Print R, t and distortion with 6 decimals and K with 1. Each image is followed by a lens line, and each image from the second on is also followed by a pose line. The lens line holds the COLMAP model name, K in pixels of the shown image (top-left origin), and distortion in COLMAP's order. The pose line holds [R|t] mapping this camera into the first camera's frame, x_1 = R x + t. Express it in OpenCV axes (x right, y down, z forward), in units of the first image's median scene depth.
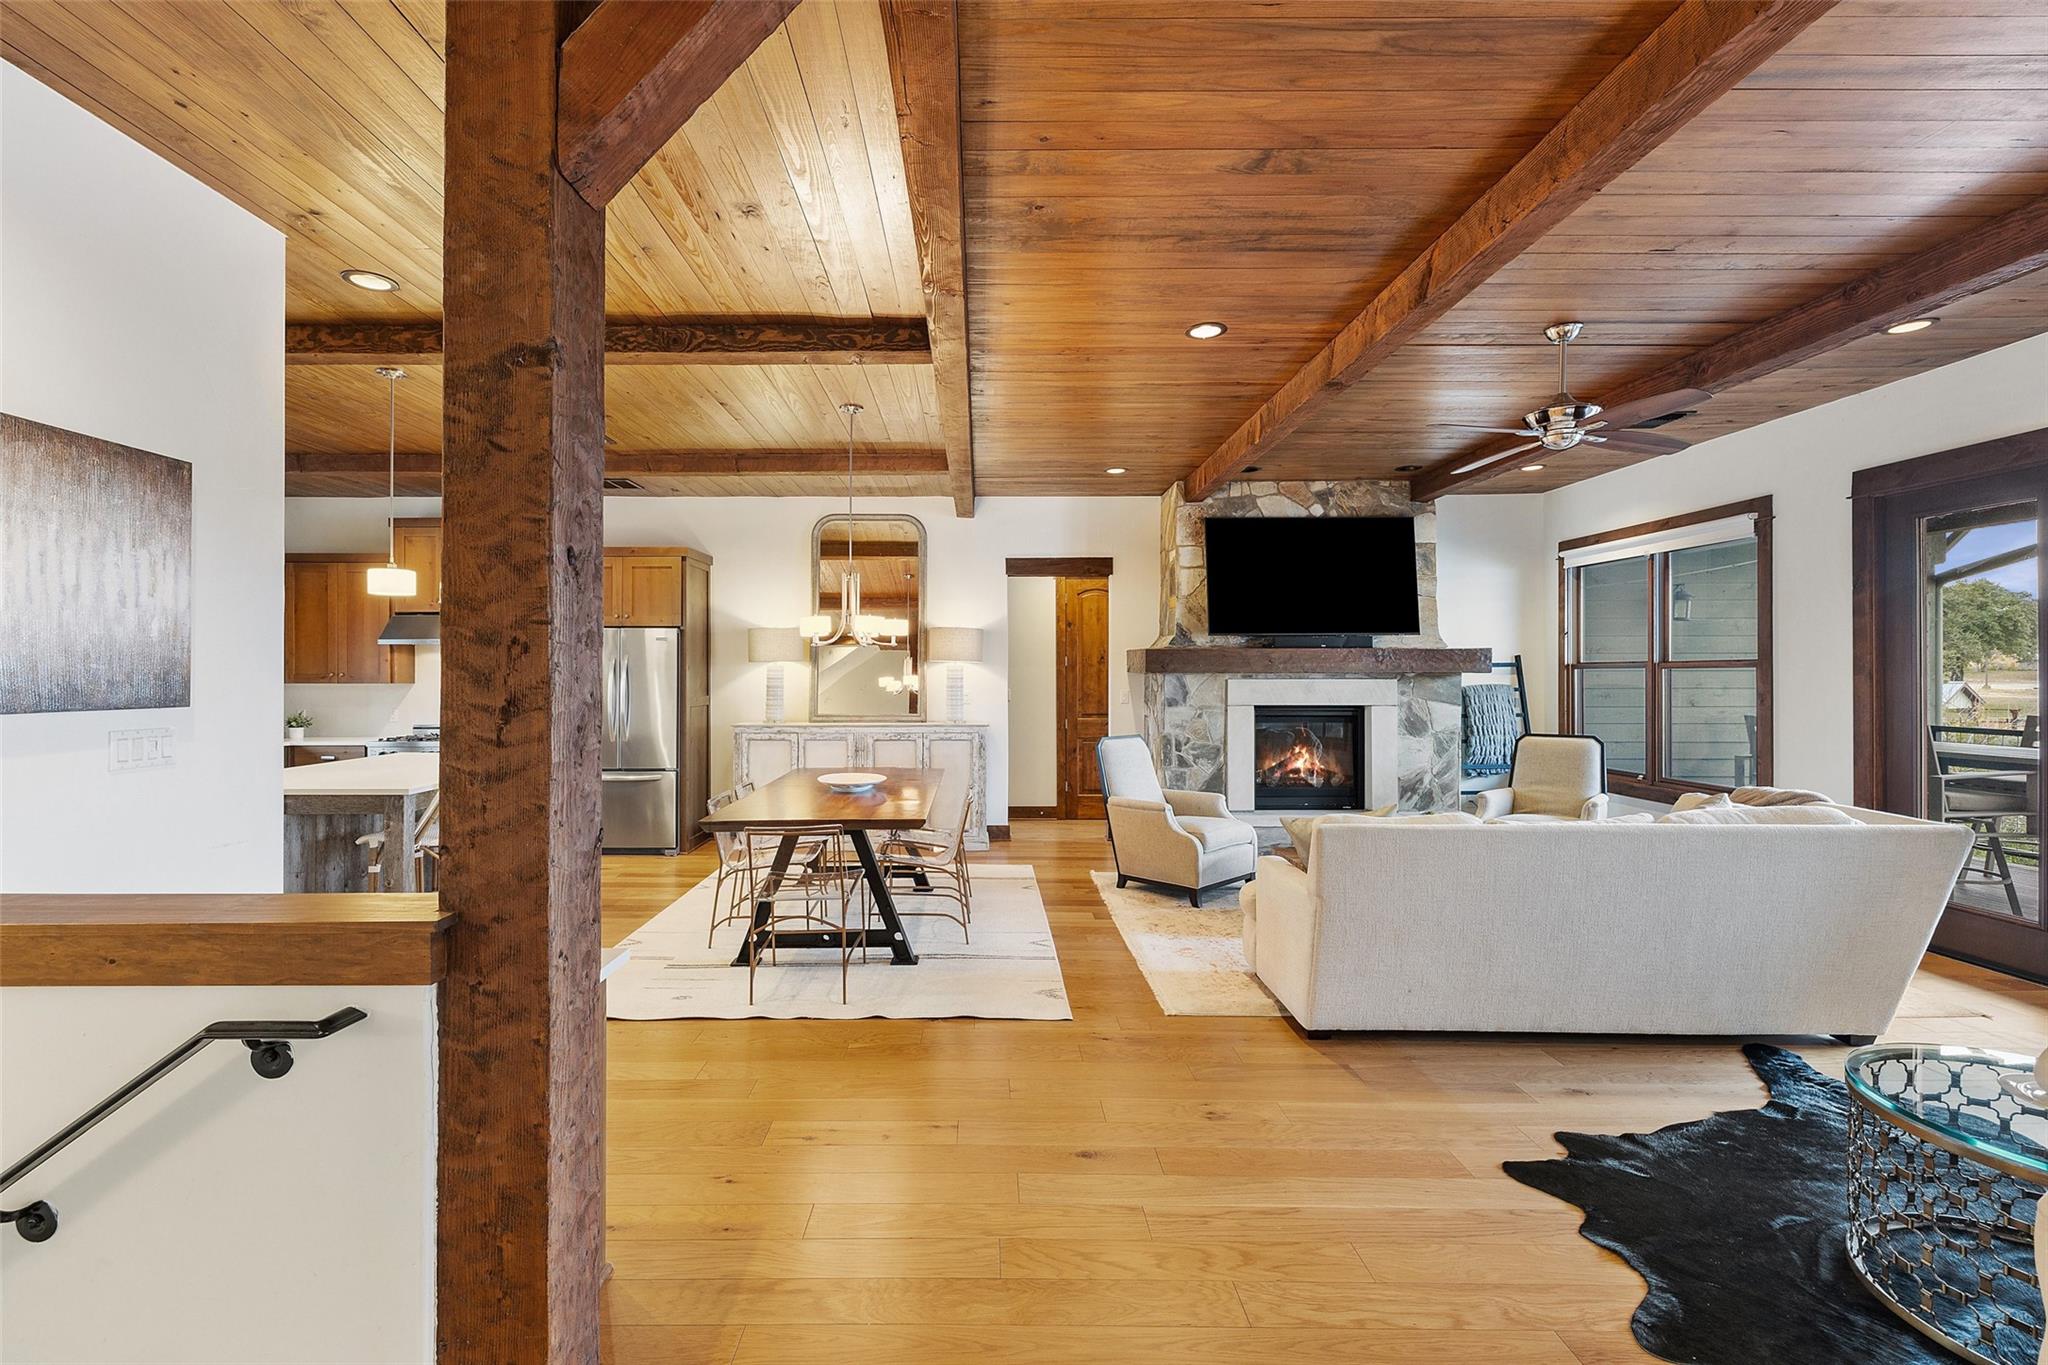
lens RADIAL K [[889.2, 0, 973.8], [0, 889.2, 668.4], [0, 0, 1]] dist [-0.003439, -0.000191]
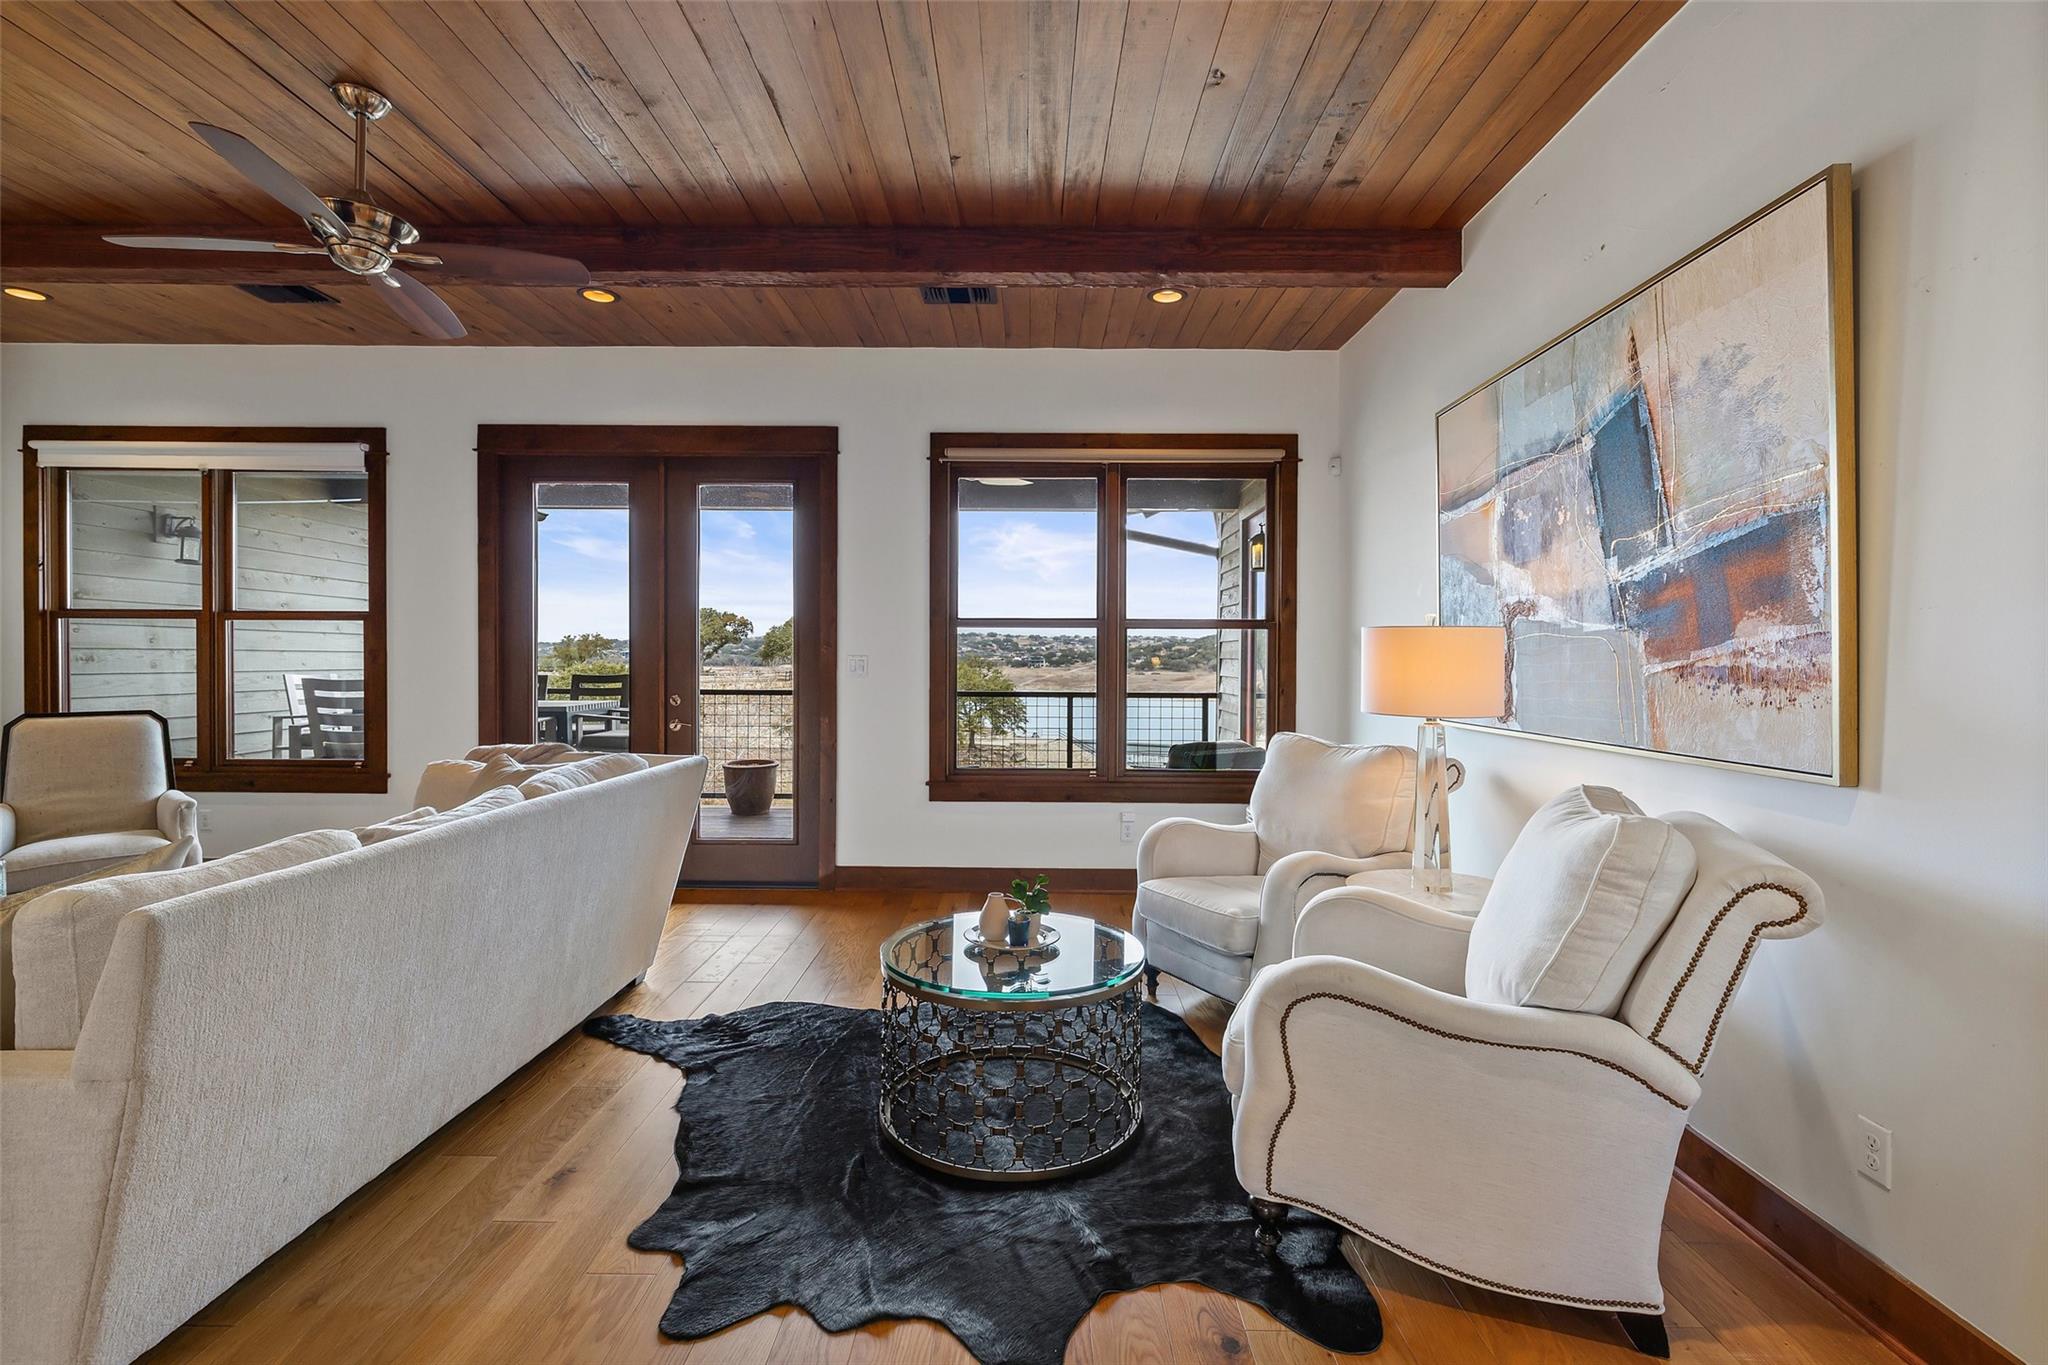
lens RADIAL K [[920.3, 0, 1026.0], [0, 920.3, 672.3], [0, 0, 1]] dist [-0.002052, -0.000340]
pose [[0.001917, -0.012318, 0.999922, -0.030505], [-0.014575, 0.999818, 0.012344, 0.029772], [-0.999892, -0.014597, 0.001737, 0.341423]]
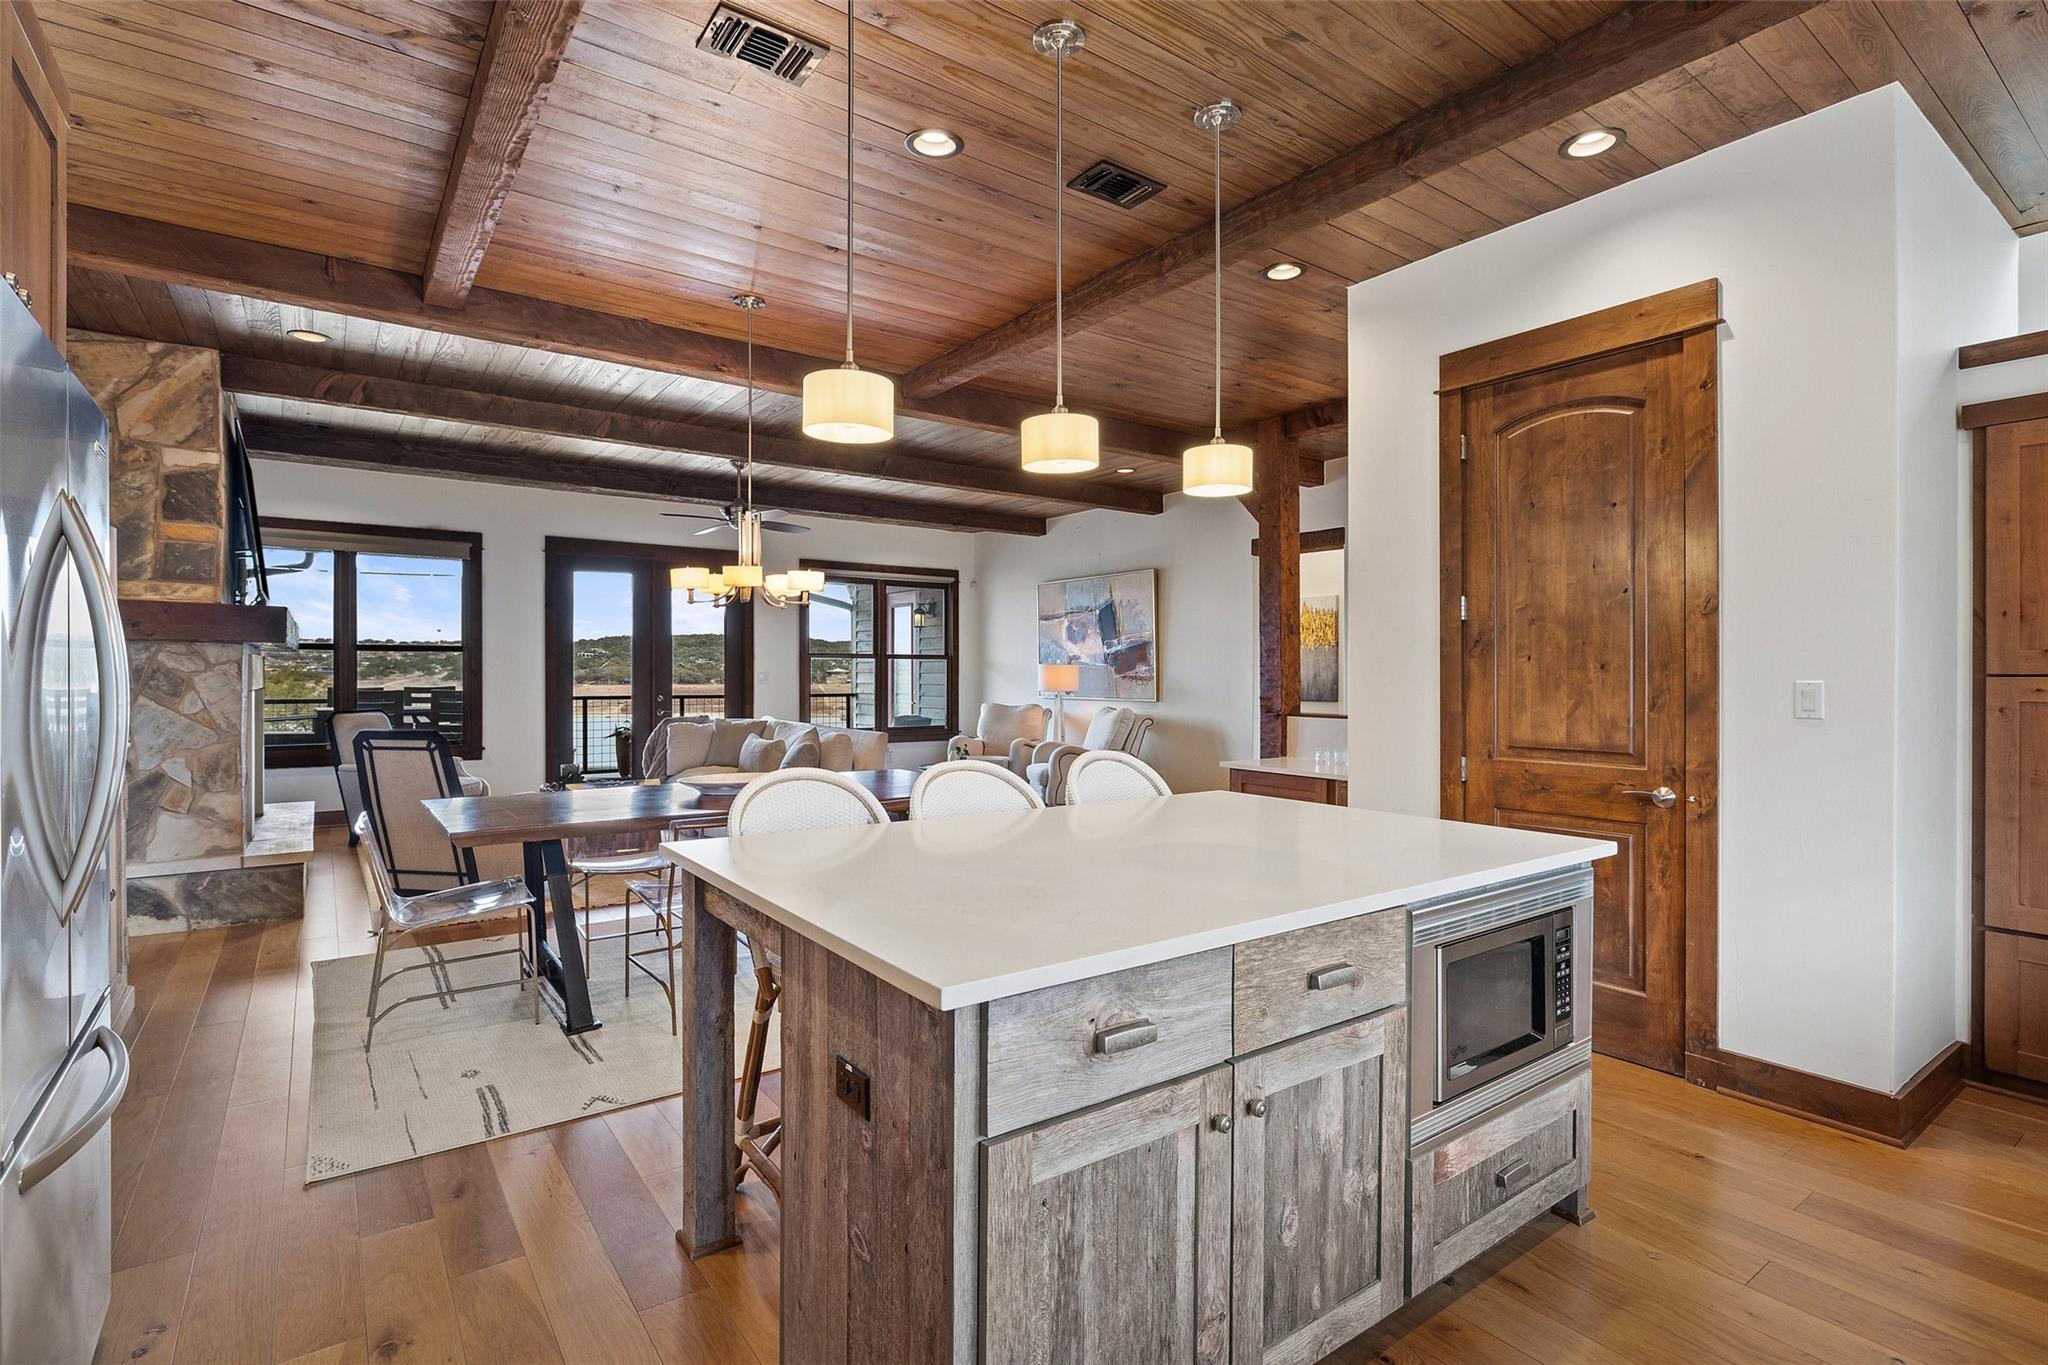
lens RADIAL K [[968.9, 0, 1024.8], [0, 968.9, 676.3], [0, 0, 1]] dist [-0.006130, 0.002807]
pose [[-0.592754, -0.003135, 0.805377, -0.887623], [-0.008042, 0.999966, -0.002026, 0.033576], [-0.805343, -0.007678, -0.592759, 1.199376]]
